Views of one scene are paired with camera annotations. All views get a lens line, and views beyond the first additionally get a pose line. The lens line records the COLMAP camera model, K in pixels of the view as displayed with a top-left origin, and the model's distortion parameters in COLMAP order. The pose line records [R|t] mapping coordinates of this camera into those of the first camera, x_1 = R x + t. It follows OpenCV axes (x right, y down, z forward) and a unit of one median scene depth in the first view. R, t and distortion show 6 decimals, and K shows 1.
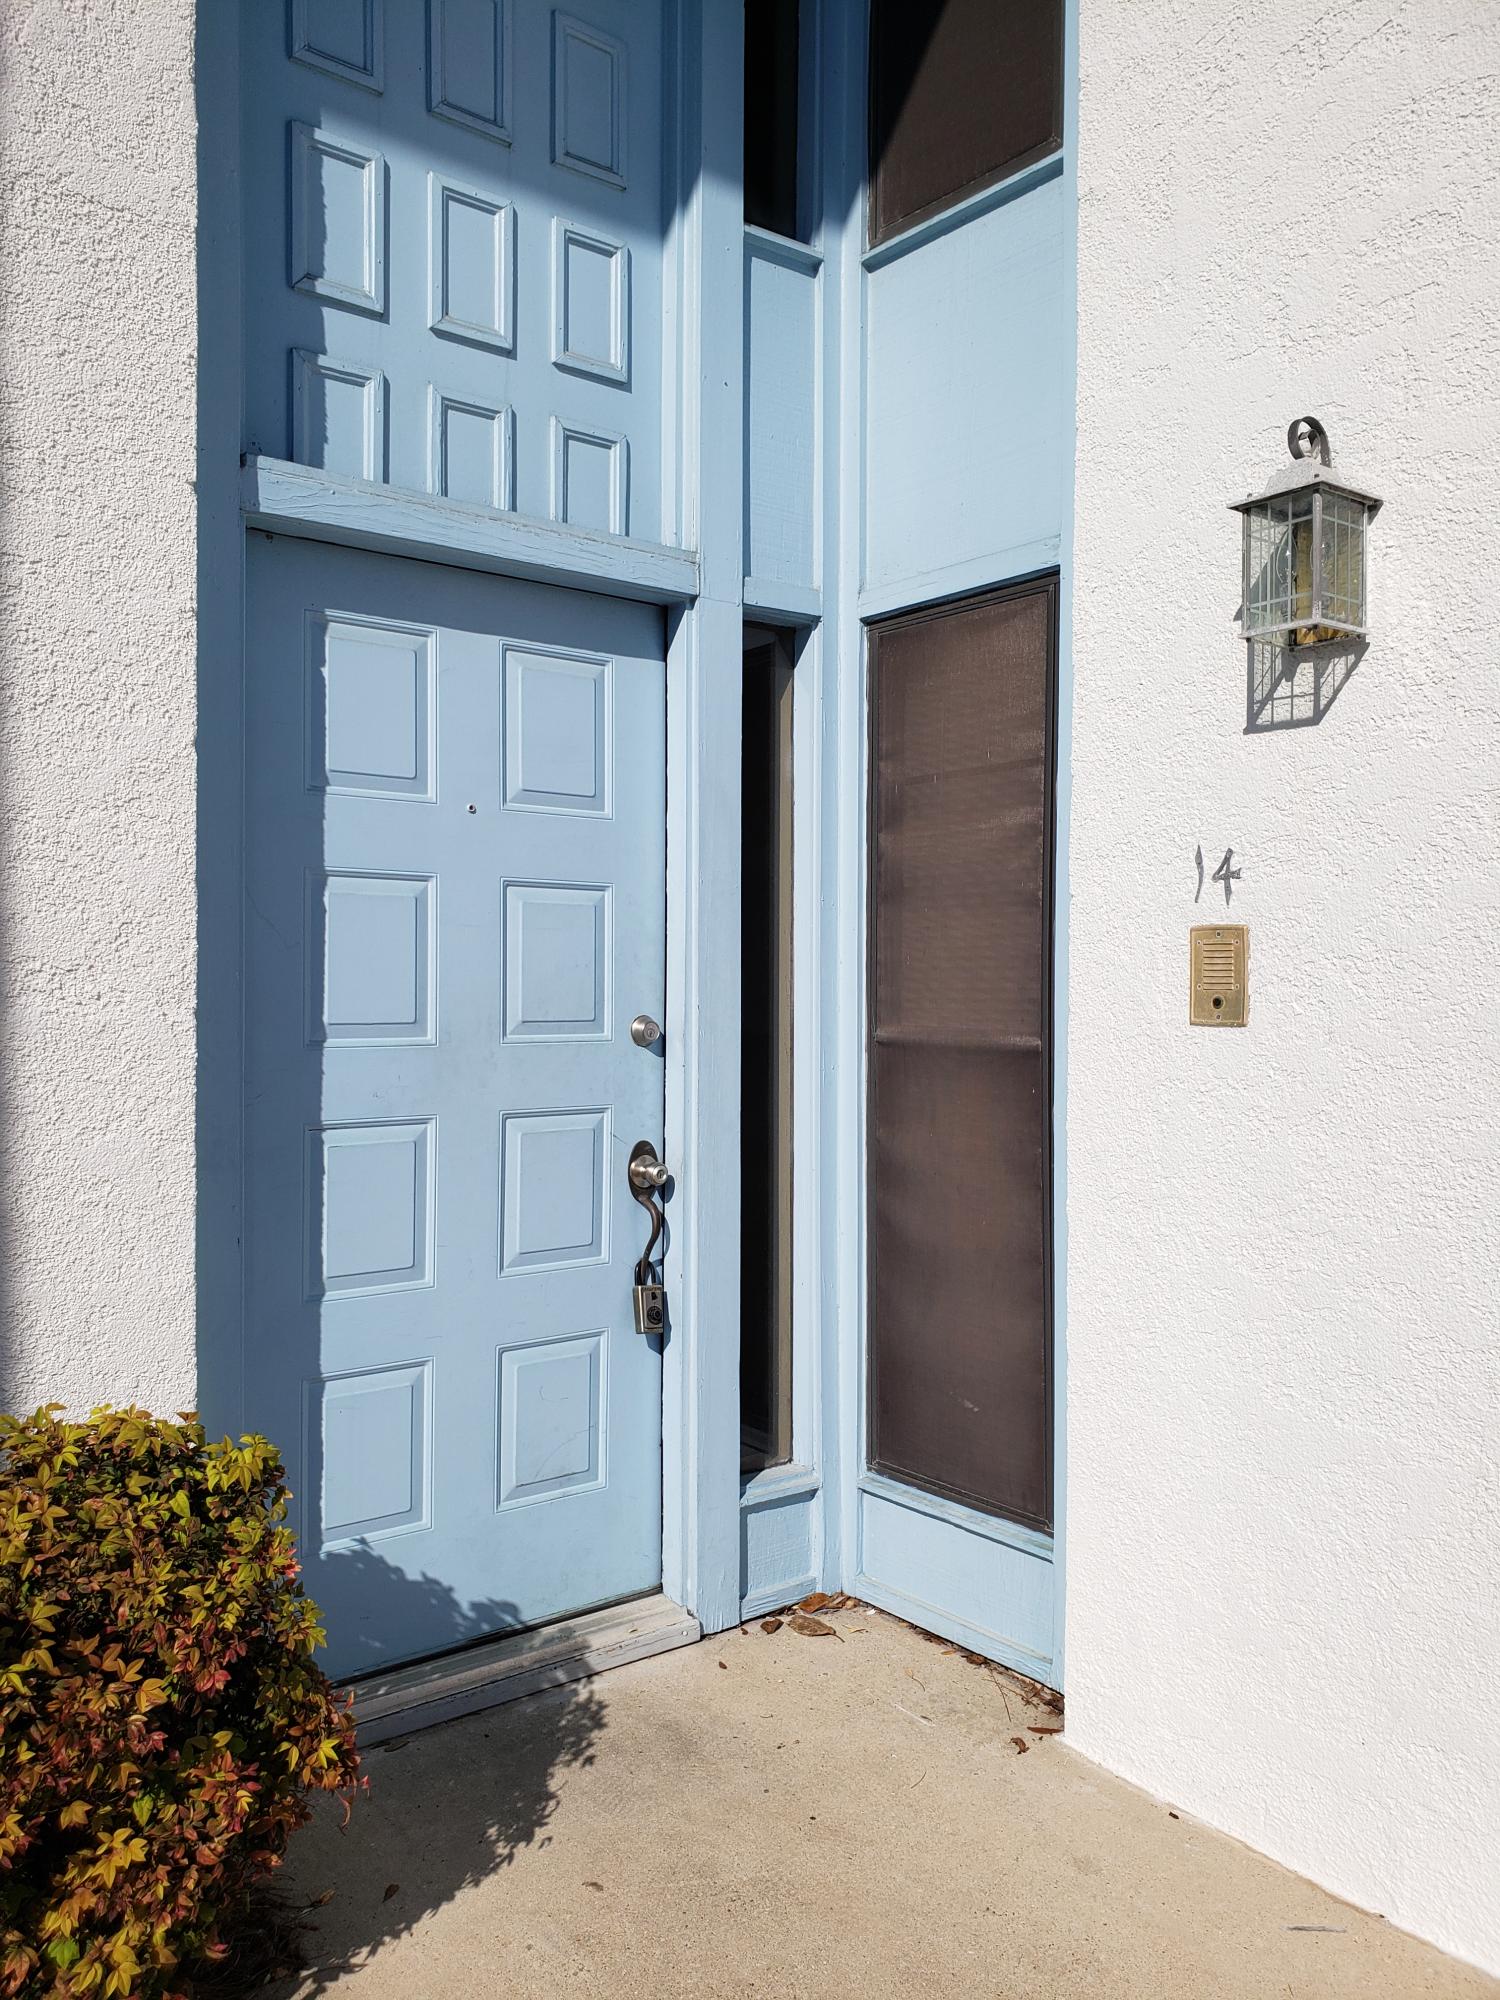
lens RADIAL K [[1551.3, 0, 763.2], [0, 1551.3, 1013.1], [0, 0, 1]] dist [0.030919, 0.006604]
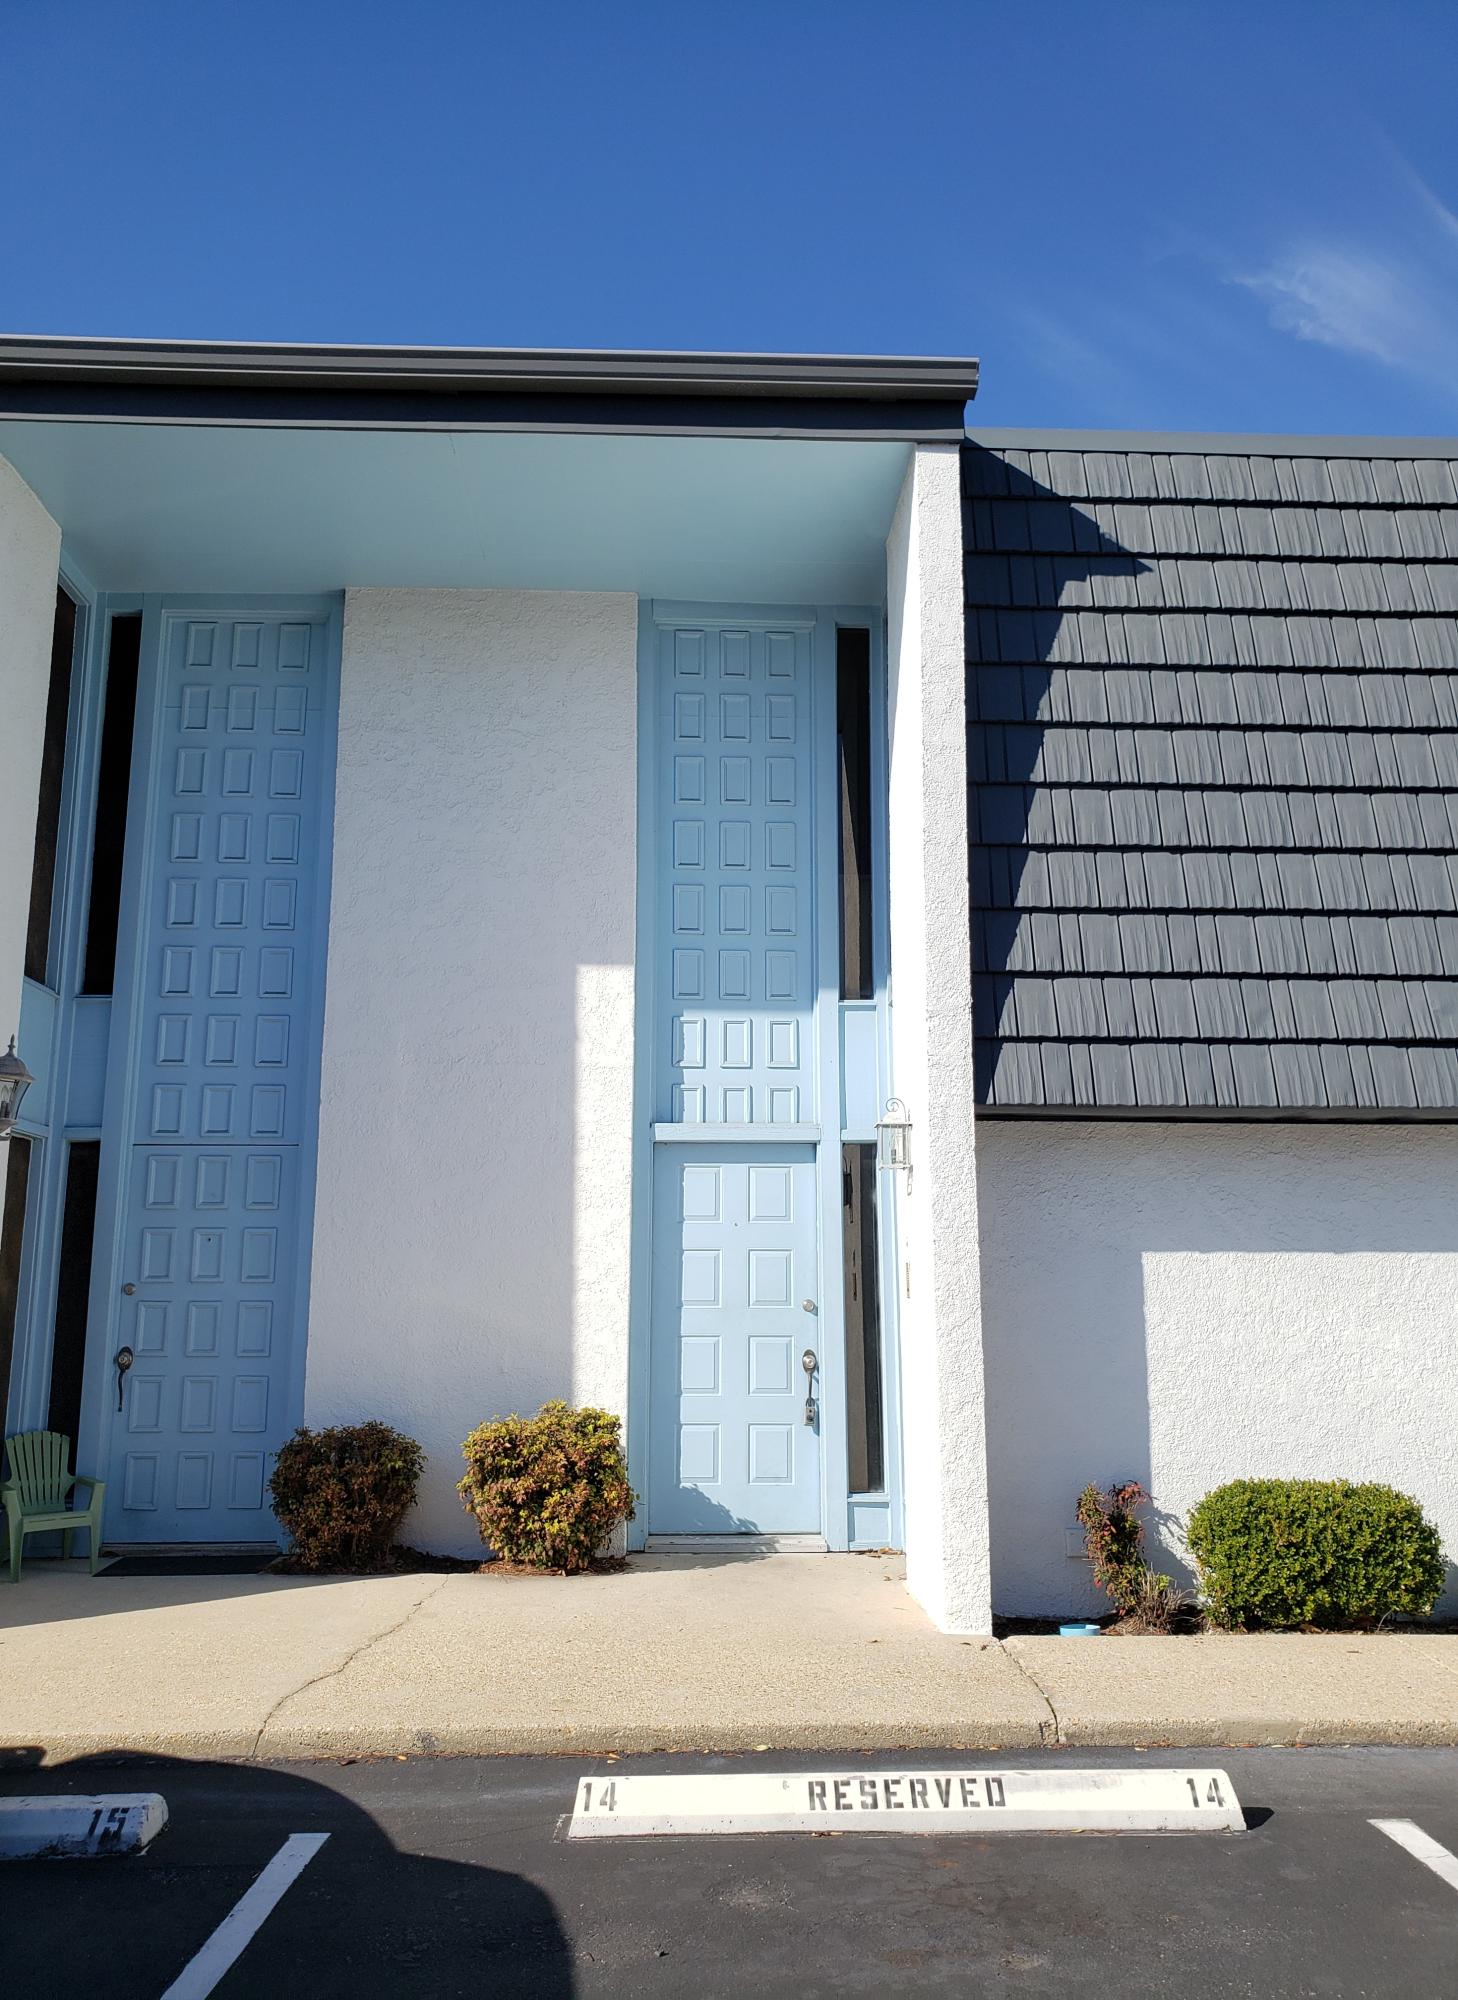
lens RADIAL K [[1536.2, 0, 728.4], [0, 1536.2, 991.6], [0, 0, 1]] dist [0.008106, -0.000662]
pose [[0.800397, -0.120494, -0.587236, 1.537314], [-0.009846, 0.976816, -0.213852, 0.054506], [0.599389, 0.176949, 0.780655, -1.312130]]
